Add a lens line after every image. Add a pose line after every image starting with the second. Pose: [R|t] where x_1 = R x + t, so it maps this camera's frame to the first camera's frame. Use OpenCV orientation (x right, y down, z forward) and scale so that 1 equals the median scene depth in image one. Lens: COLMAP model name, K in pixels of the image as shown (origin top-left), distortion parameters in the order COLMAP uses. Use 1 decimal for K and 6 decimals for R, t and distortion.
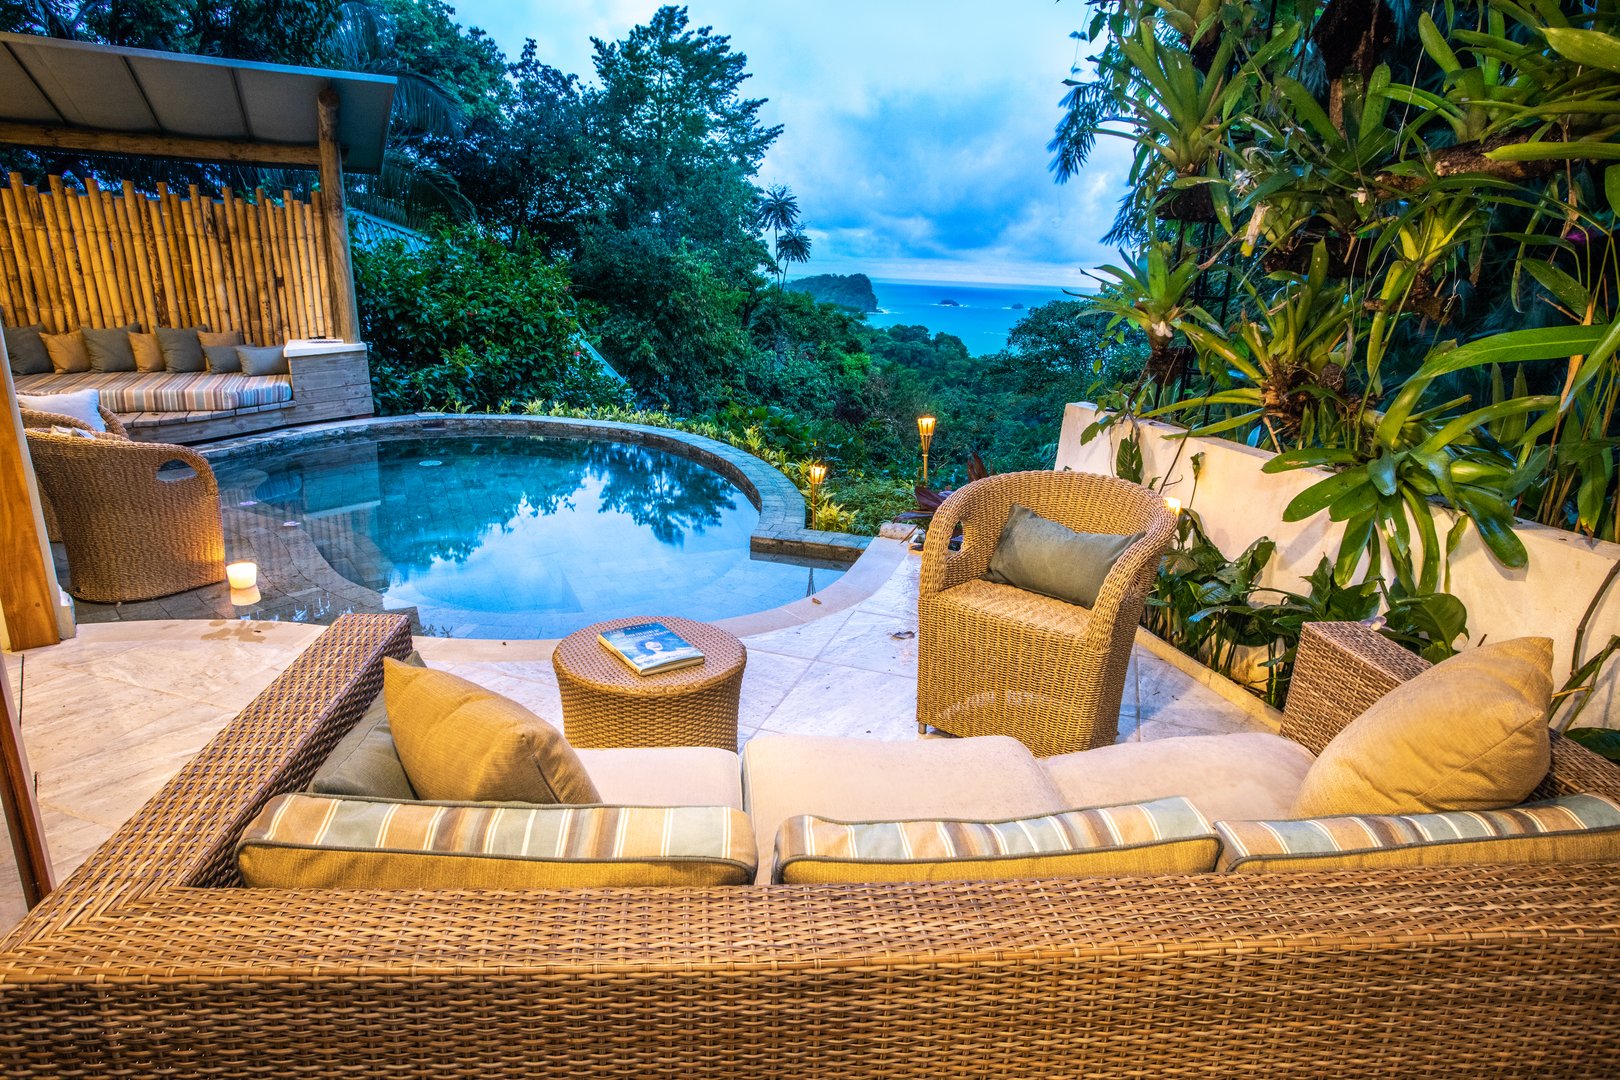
lens RADIAL K [[994.9, 0, 810.0], [0, 994.9, 540.0], [0, 0, 1]] dist [-0.003575, 0.029693]
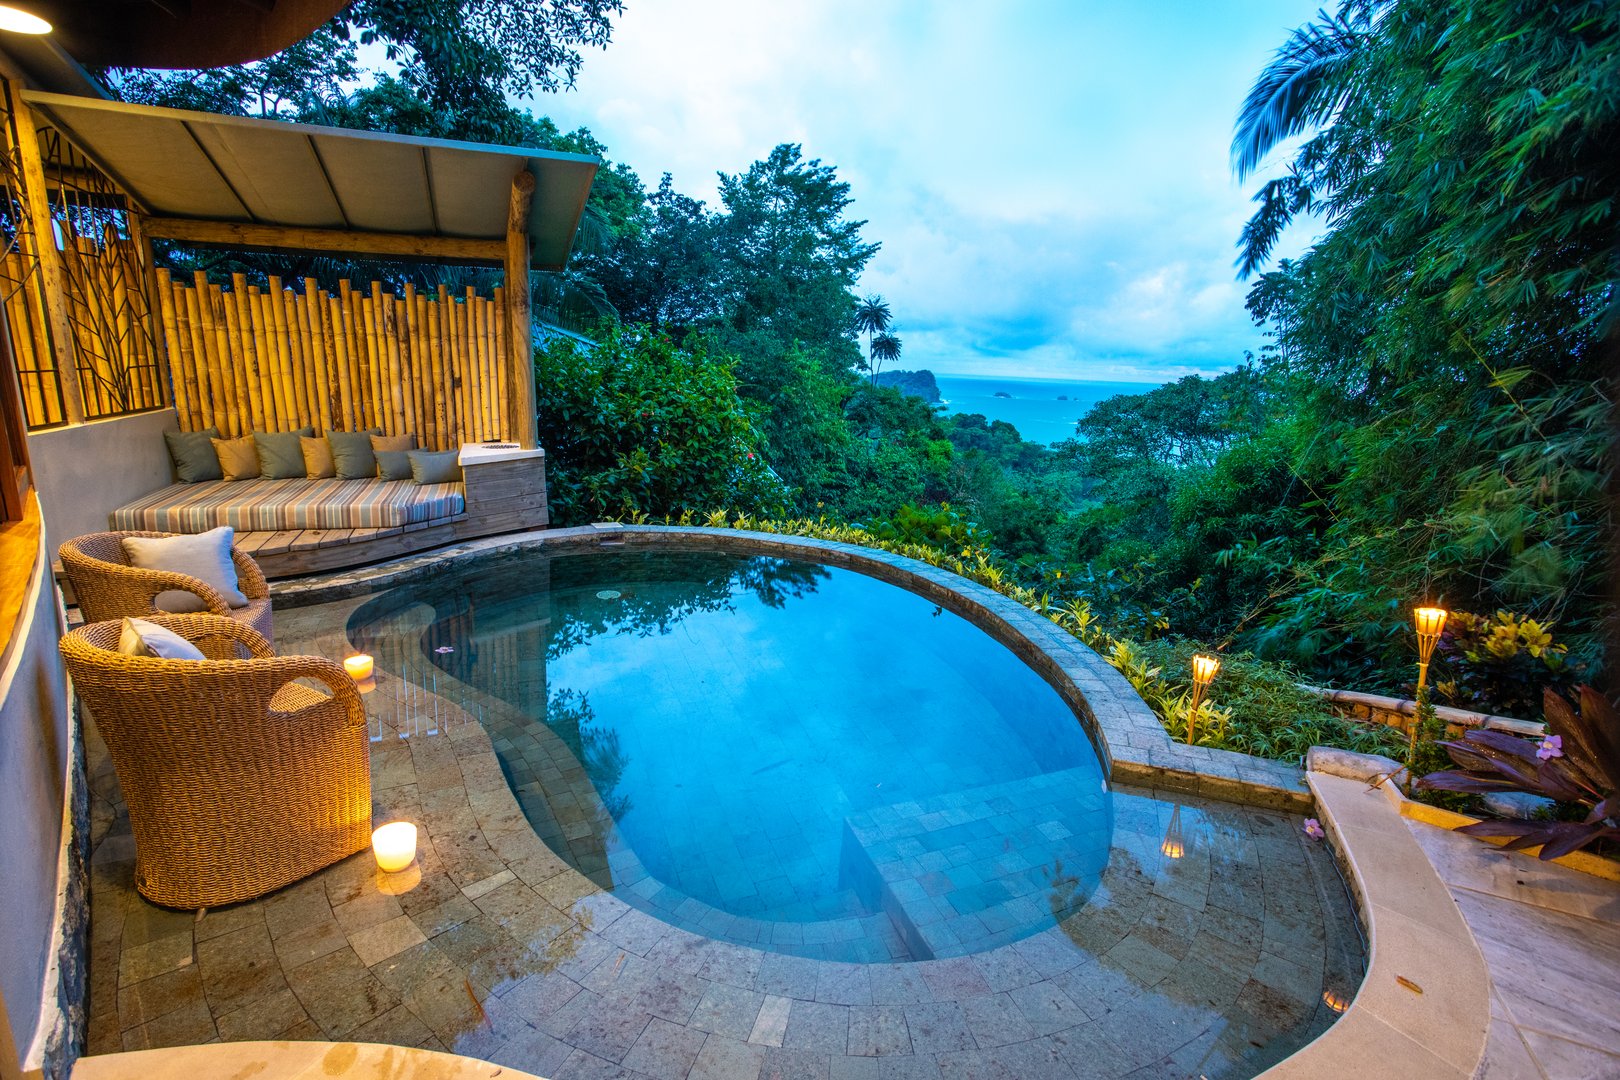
lens RADIAL K [[850.5, 0, 810.0], [0, 850.5, 540.0], [0, 0, 1]] dist [-0.001292, 0.000140]
pose [[0.996731, 0.019138, -0.078498, -0.130798], [-0.024109, 0.997730, -0.062878, -0.066459], [0.077116, 0.064565, 0.994929, 0.231535]]
